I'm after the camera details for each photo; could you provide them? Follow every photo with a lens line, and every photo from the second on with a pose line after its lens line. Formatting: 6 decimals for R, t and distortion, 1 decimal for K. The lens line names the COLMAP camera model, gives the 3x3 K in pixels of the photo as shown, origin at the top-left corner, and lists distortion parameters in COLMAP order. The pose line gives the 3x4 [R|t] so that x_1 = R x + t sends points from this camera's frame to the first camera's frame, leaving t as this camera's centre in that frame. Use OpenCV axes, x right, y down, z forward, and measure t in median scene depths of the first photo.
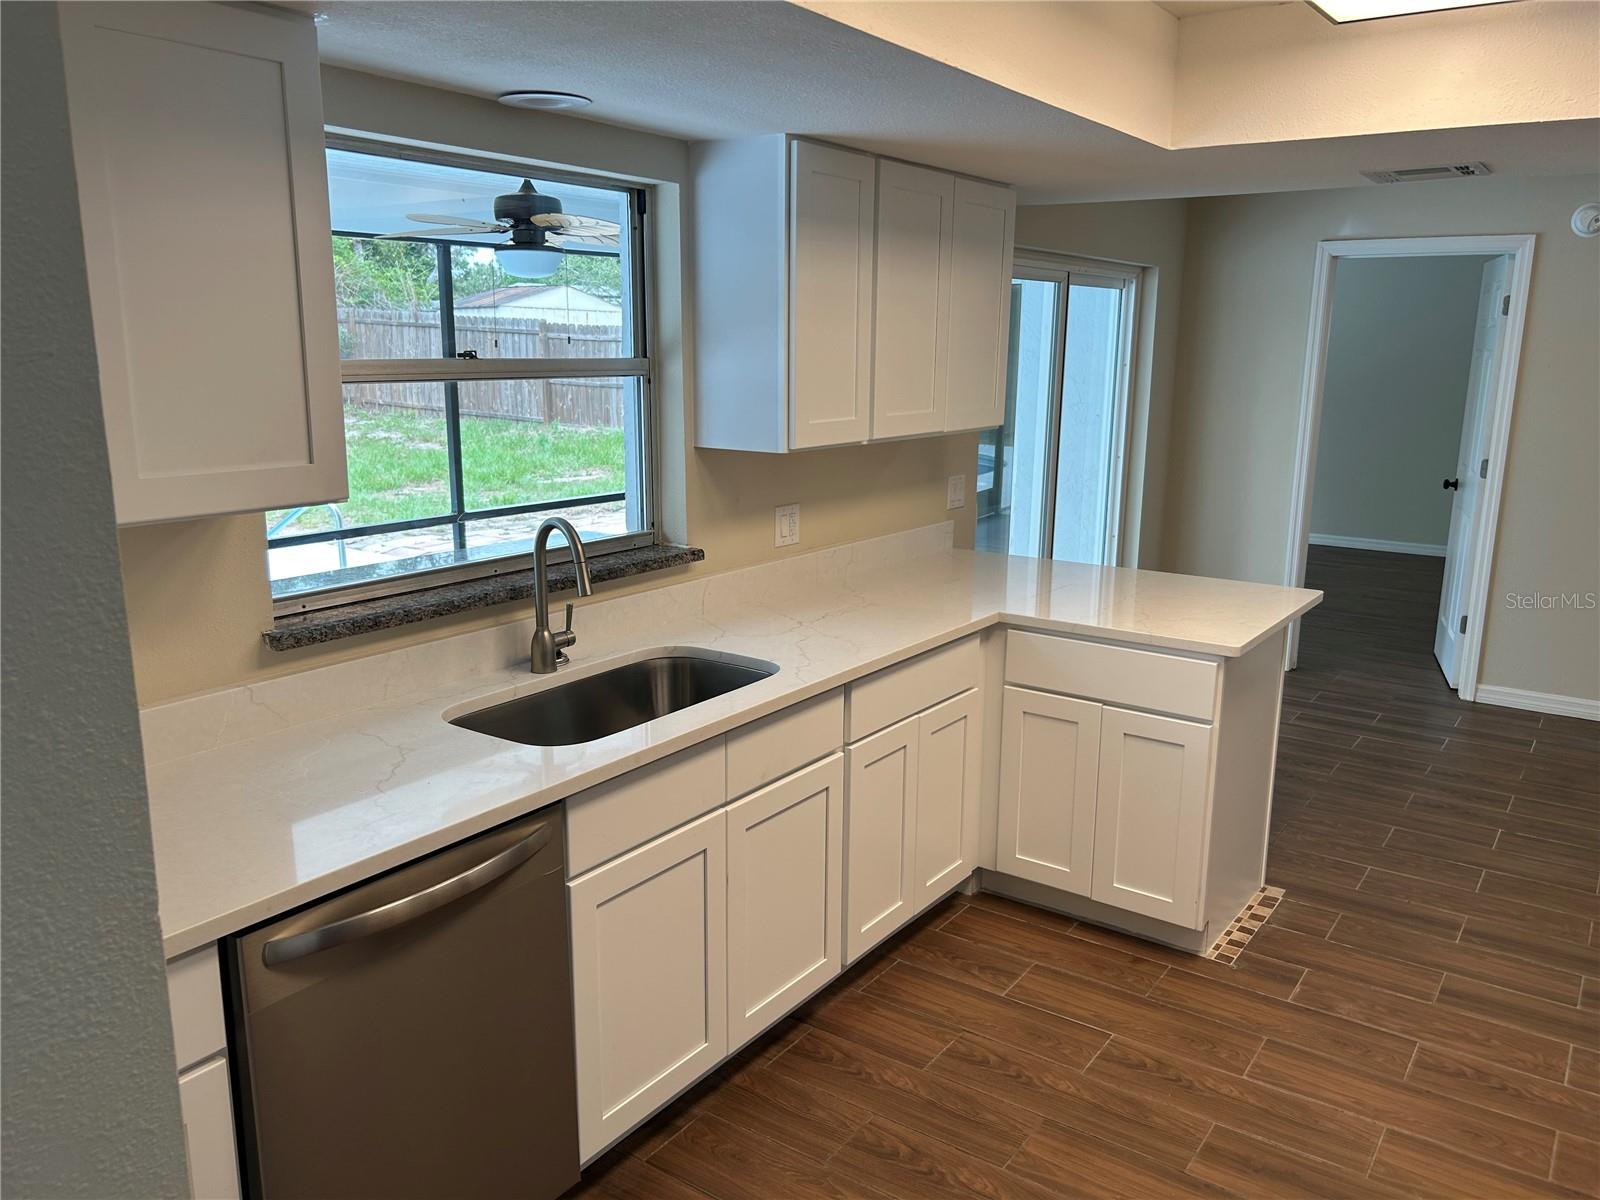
lens RADIAL K [[1213.5, 0, 805.4], [0, 1213.5, 602.4], [0, 0, 1]] dist [0.058435, -0.053408]
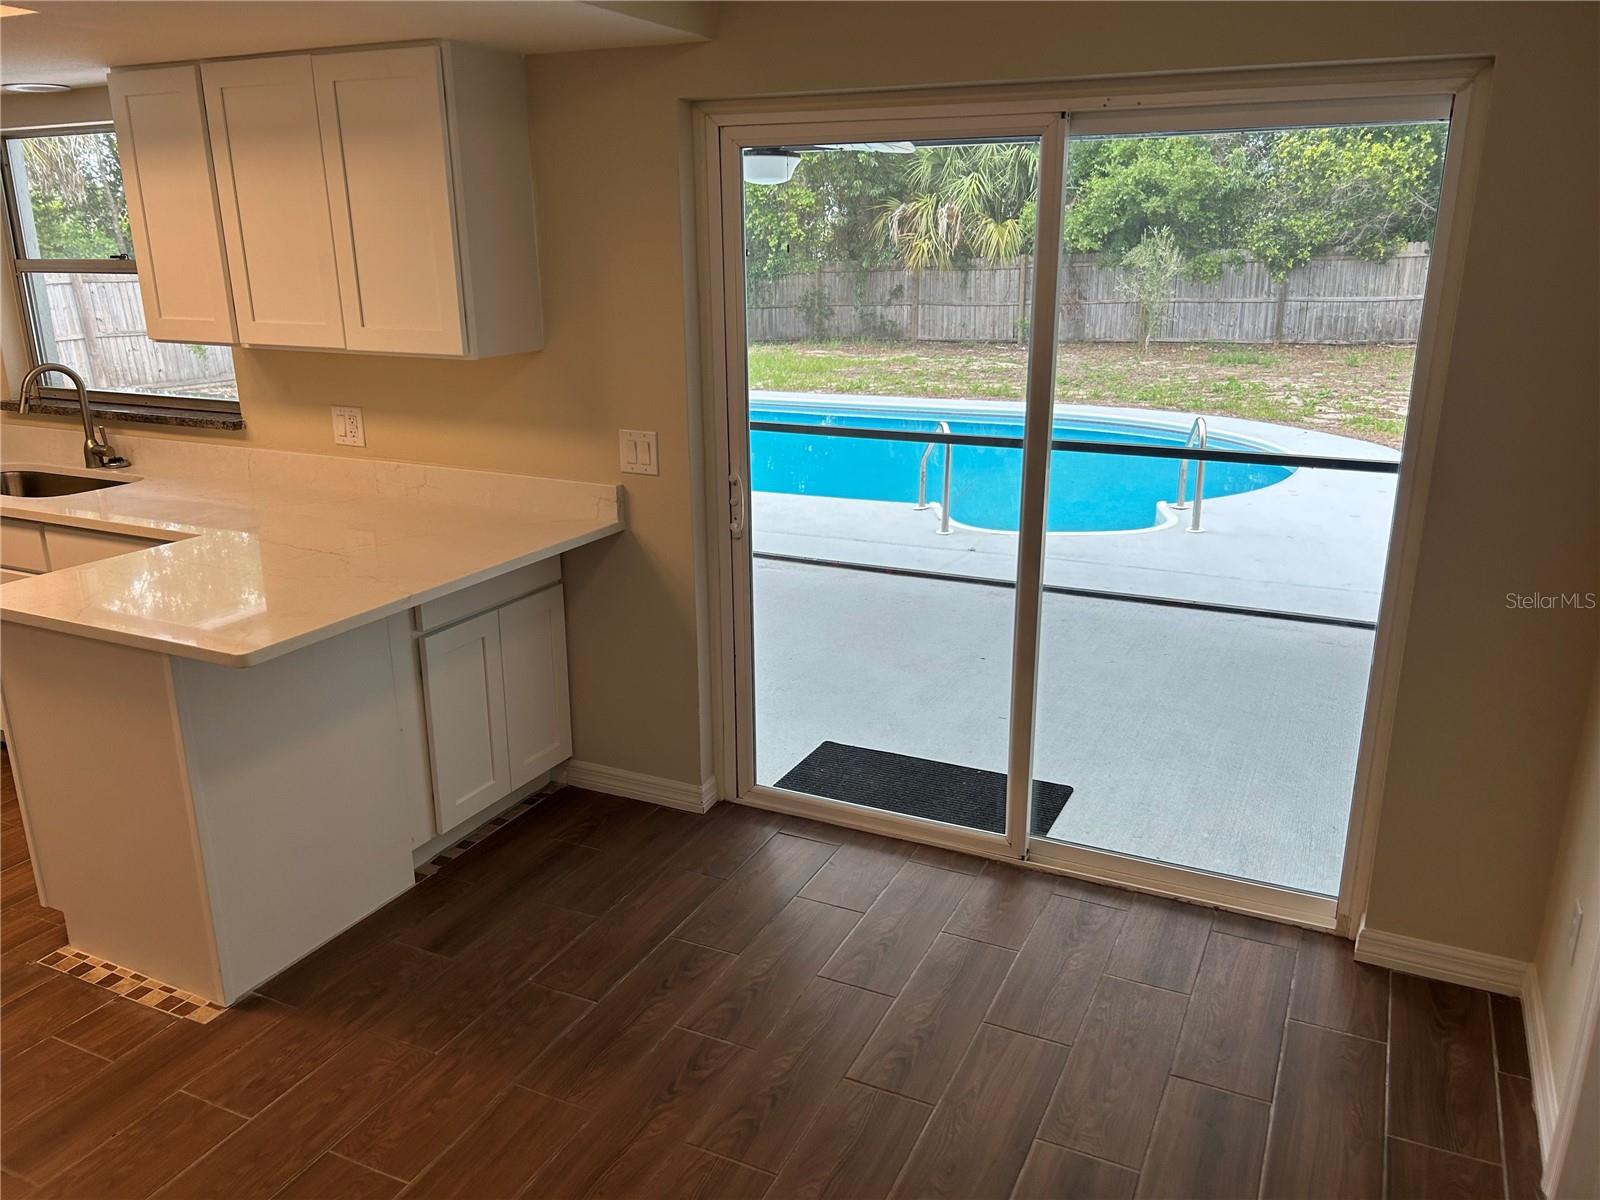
lens RADIAL K [[1213.5, 0, 813.7], [0, 1213.5, 603.9], [0, 0, 1]] dist [0.058435, -0.053408]
pose [[0.177149, 0.272746, -0.945636, 1.117913], [-0.206945, 0.949675, 0.235143, -0.253972], [0.962181, 0.154039, 0.224677, 1.191992]]
